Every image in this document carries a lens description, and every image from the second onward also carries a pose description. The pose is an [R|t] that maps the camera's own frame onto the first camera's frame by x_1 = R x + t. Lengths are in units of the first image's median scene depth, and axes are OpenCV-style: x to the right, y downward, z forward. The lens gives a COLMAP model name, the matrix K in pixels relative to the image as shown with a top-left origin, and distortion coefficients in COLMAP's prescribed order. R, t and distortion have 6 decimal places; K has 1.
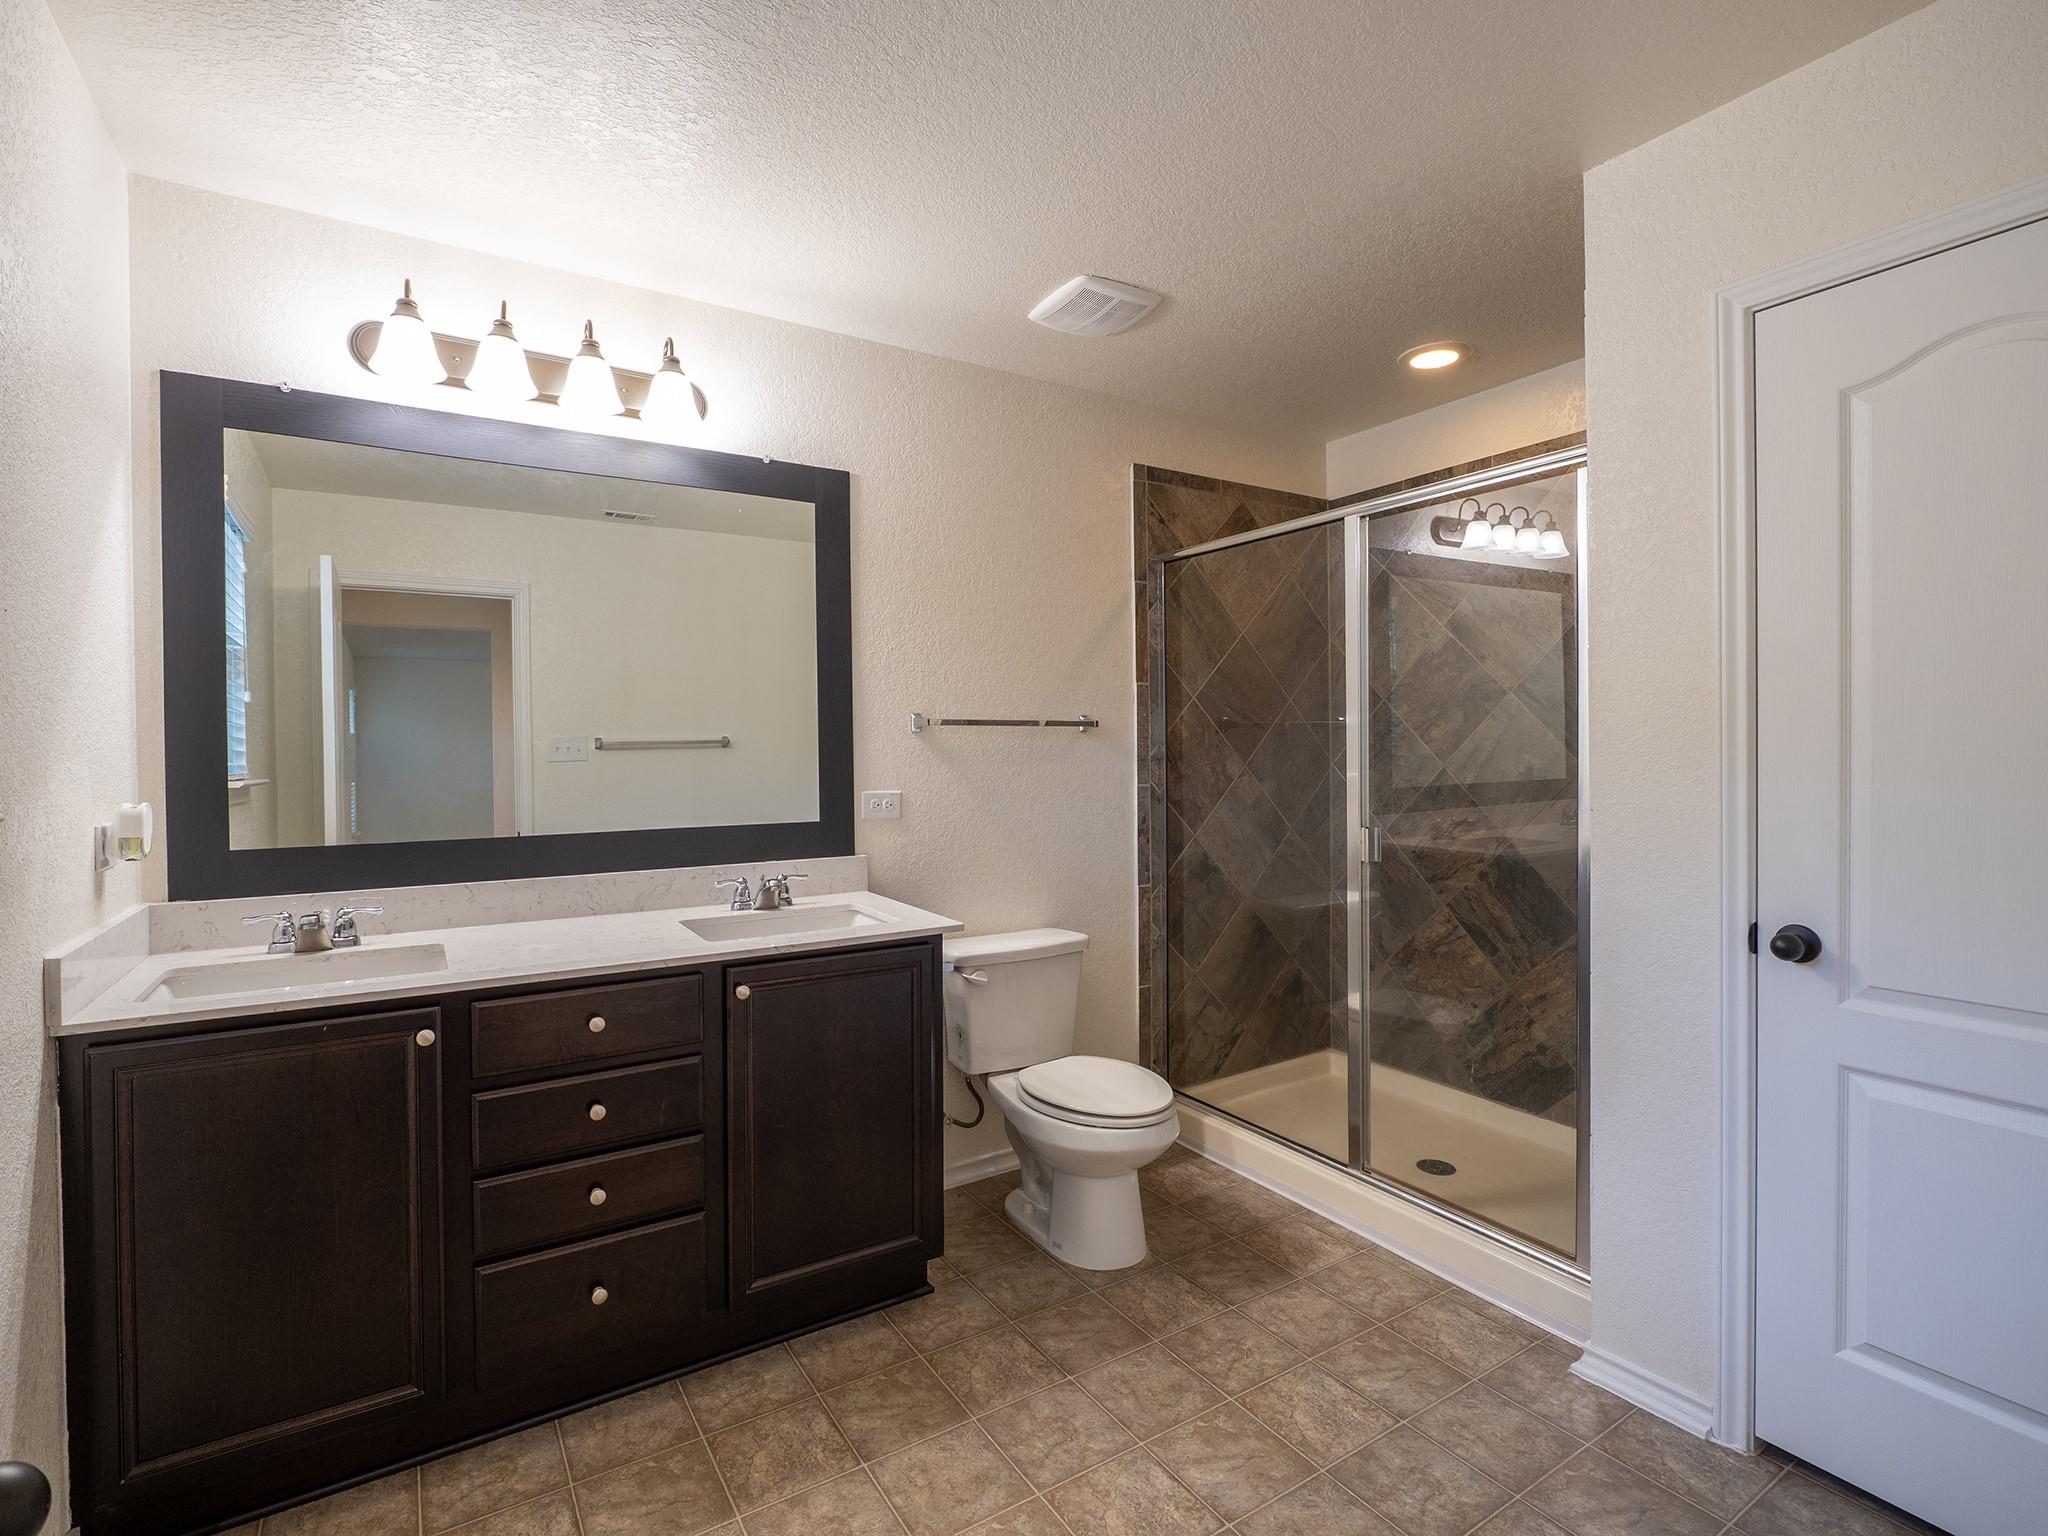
lens RADIAL K [[974.0, 0, 1014.0], [0, 974.0, 757.1], [0, 0, 1]] dist [-0.009450, -0.002089]
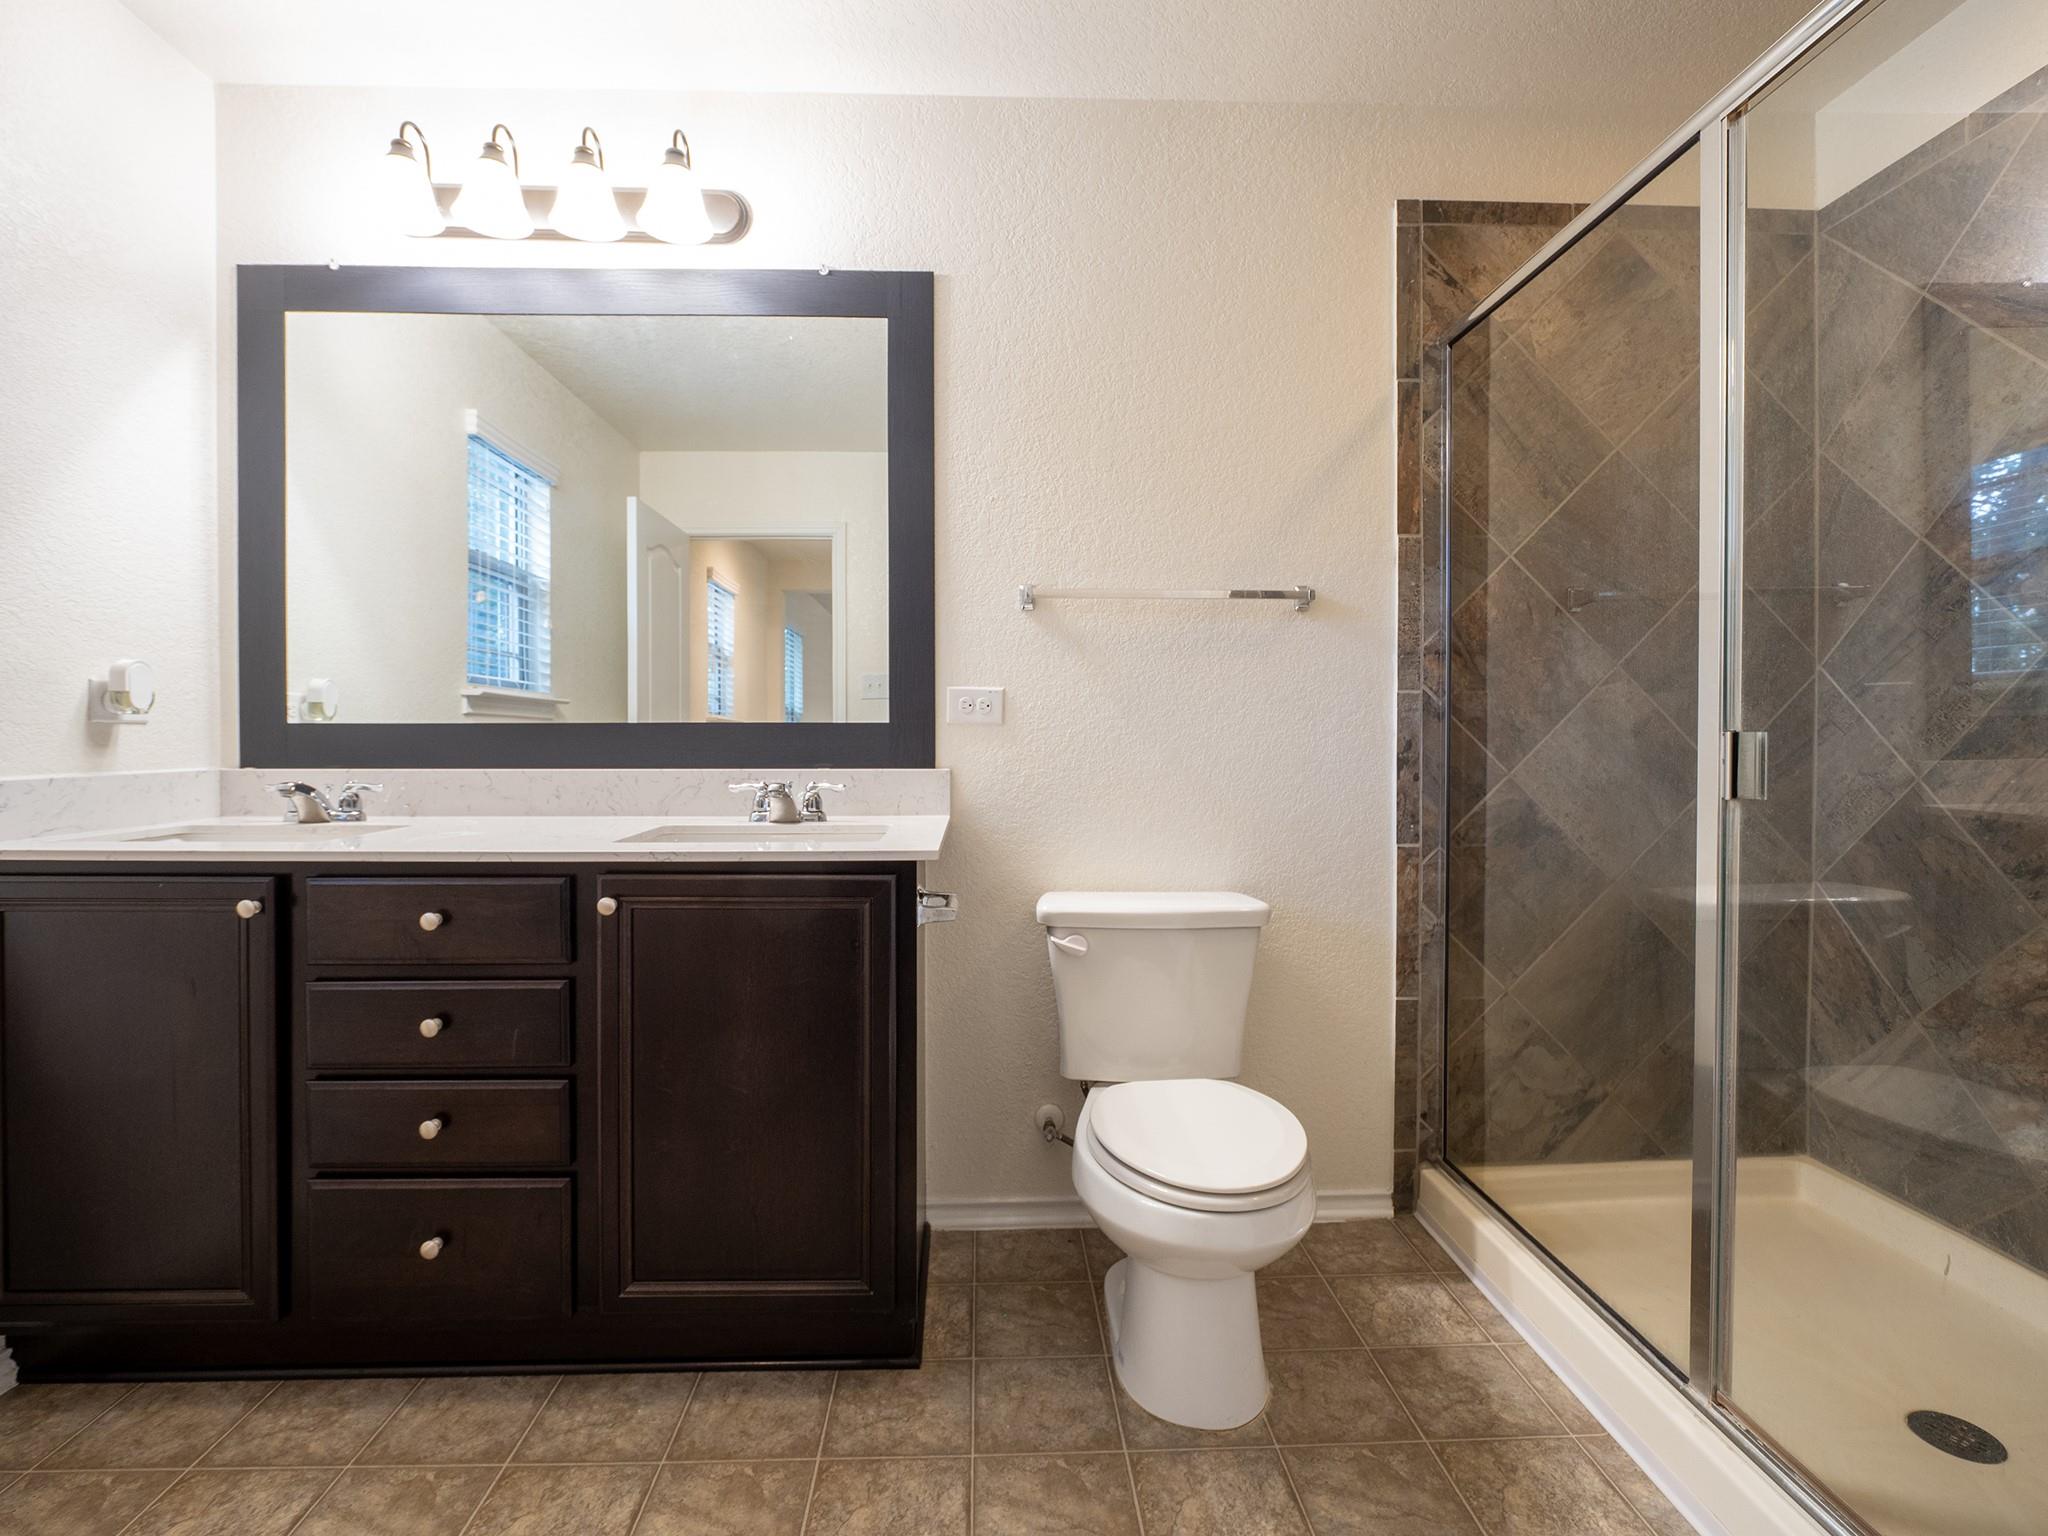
lens RADIAL K [[974.0, 0, 1014.0], [0, 974.0, 757.1], [0, 0, 1]] dist [-0.009450, -0.002089]
pose [[0.865676, 0.016481, -0.500334, 0.231190], [-0.011623, 0.999850, 0.012826, 0.067641], [0.500470, -0.005288, 0.865738, 0.302390]]
